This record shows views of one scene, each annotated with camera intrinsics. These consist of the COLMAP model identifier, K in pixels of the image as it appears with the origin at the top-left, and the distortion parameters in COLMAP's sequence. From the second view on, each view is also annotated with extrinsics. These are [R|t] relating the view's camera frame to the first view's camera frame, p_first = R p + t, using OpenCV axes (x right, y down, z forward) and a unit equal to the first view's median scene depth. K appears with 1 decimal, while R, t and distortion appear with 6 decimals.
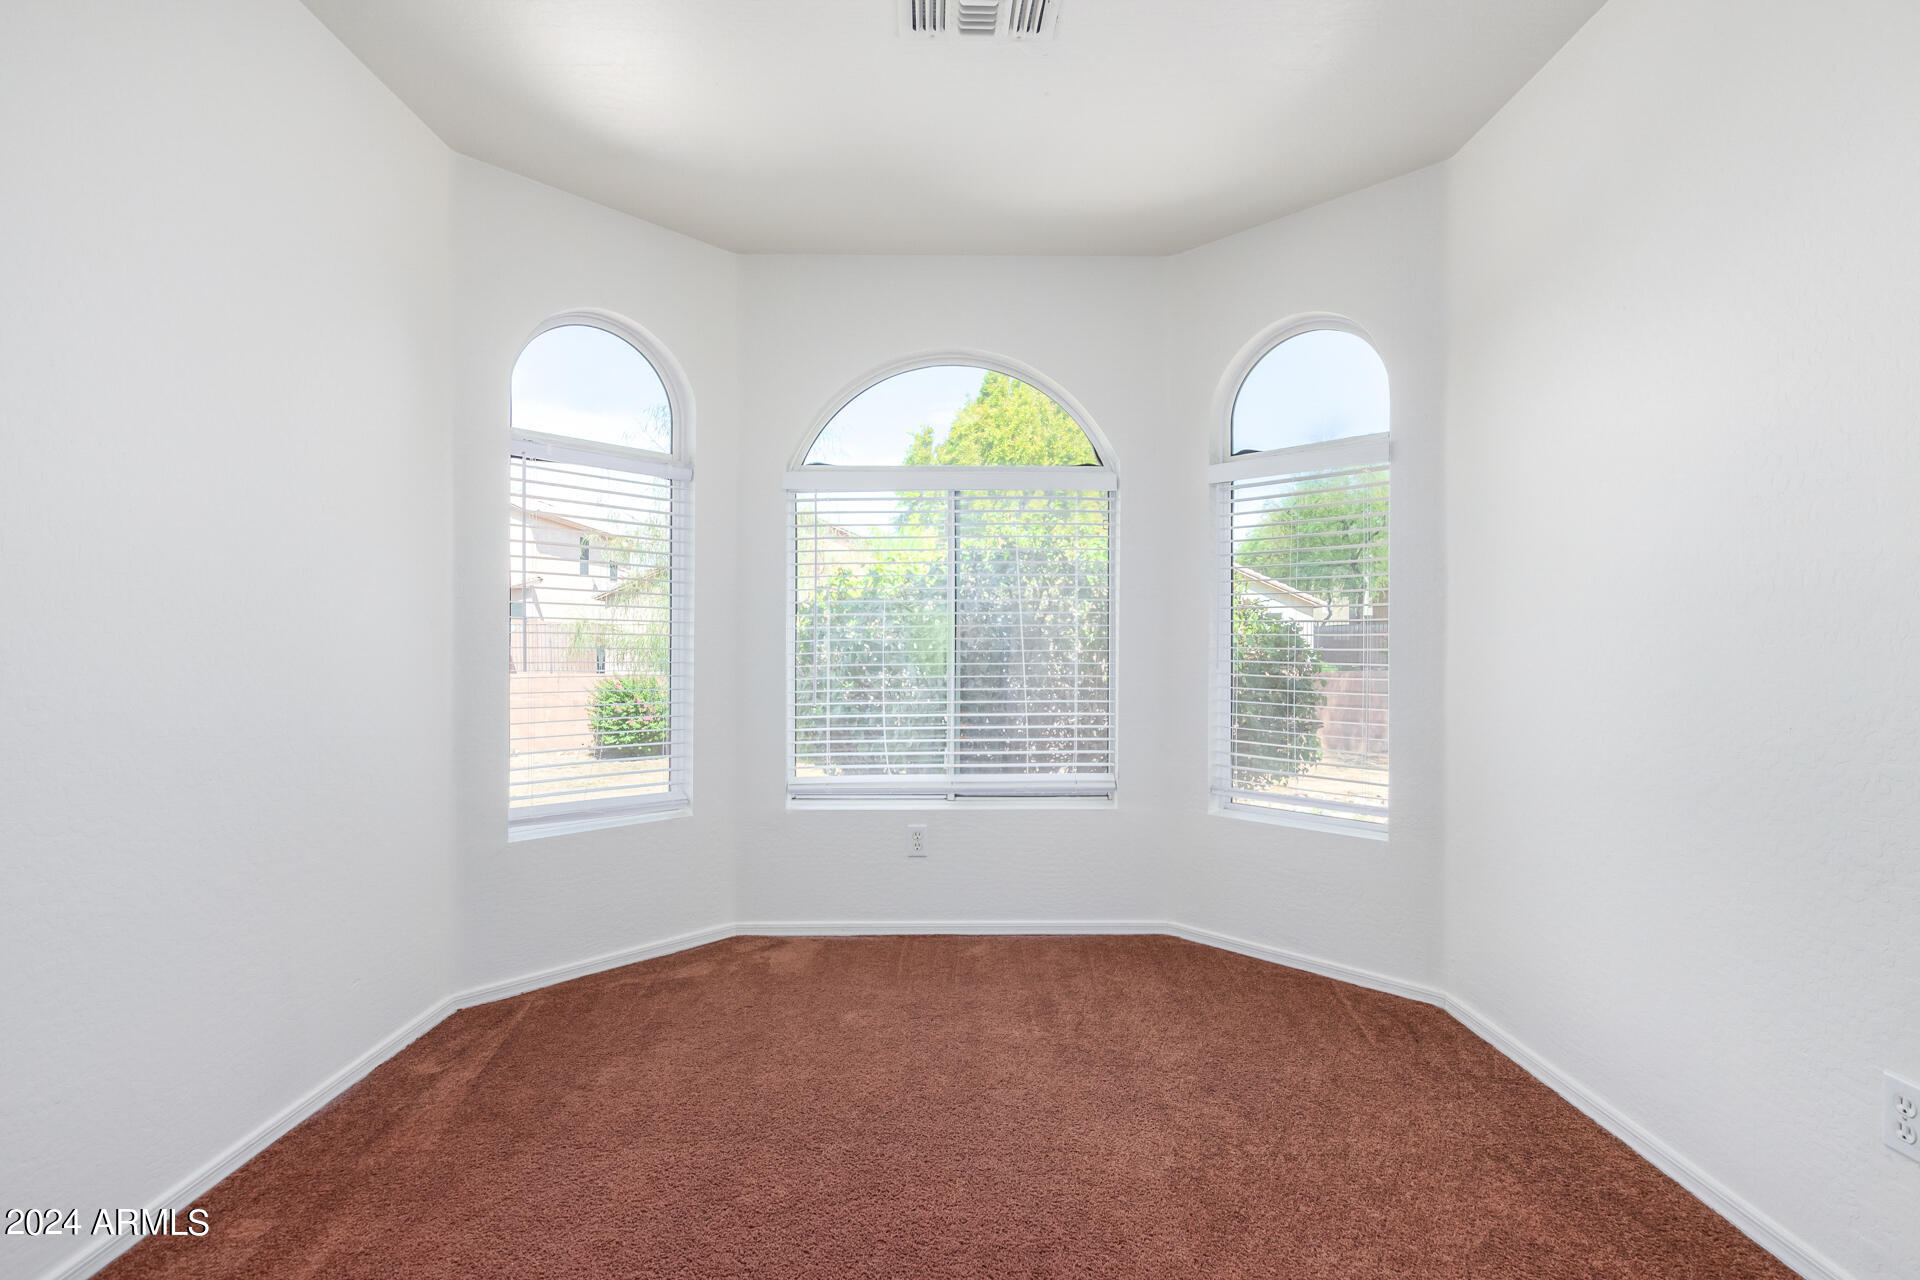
lens RADIAL K [[876.7, 0, 958.4], [0, 876.7, 644.2], [0, 0, 1]] dist [0.004118, -0.001585]
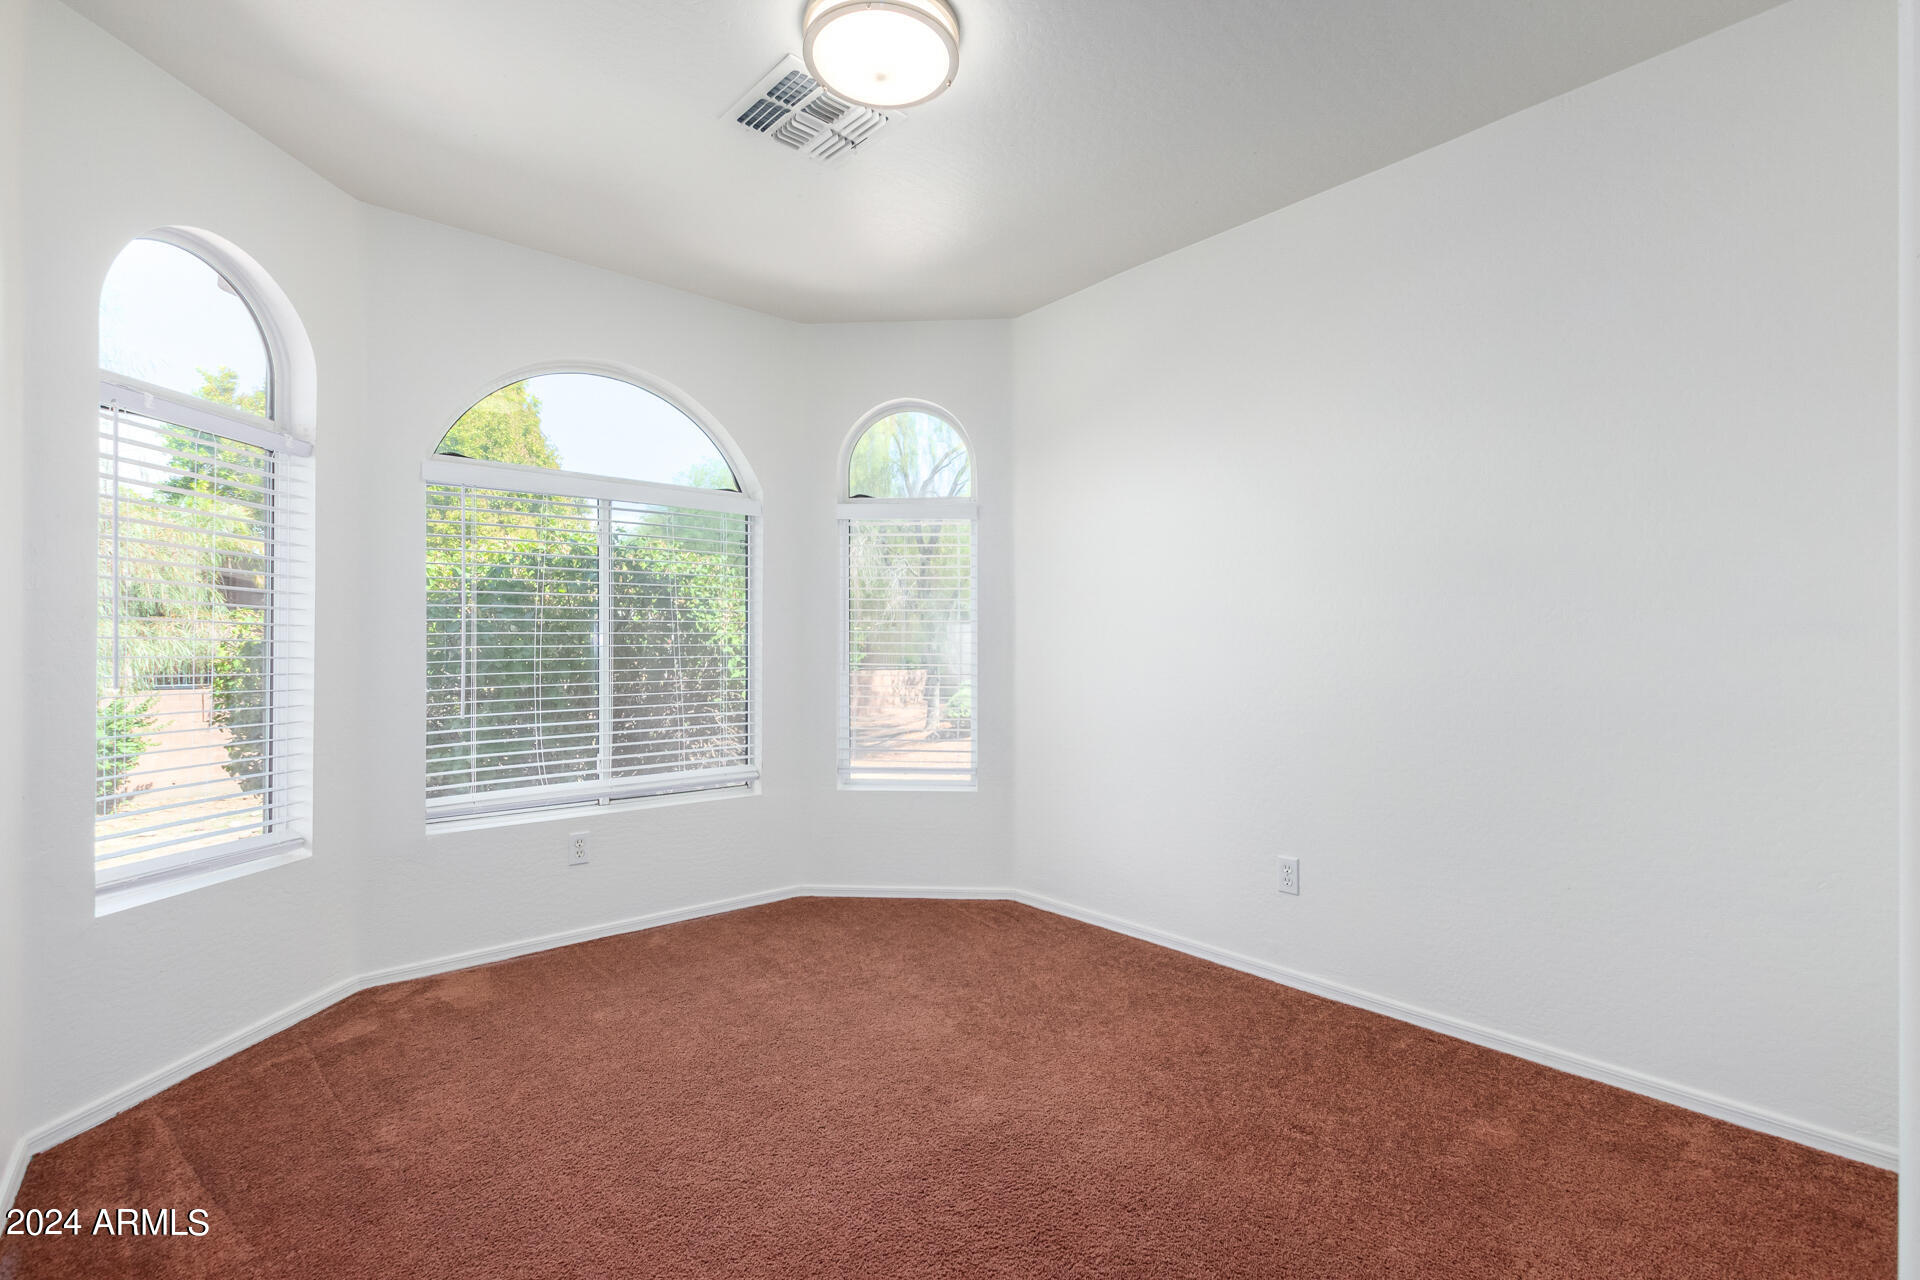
lens RADIAL K [[876.7, 0, 965.3], [0, 876.7, 639.8], [0, 0, 1]] dist [0.004118, -0.001585]
pose [[0.763617, 0.003894, 0.645658, -0.404953], [0.003196, 0.999947, -0.009811, -0.002075], [-0.645662, 0.009555, 0.763564, -0.053229]]
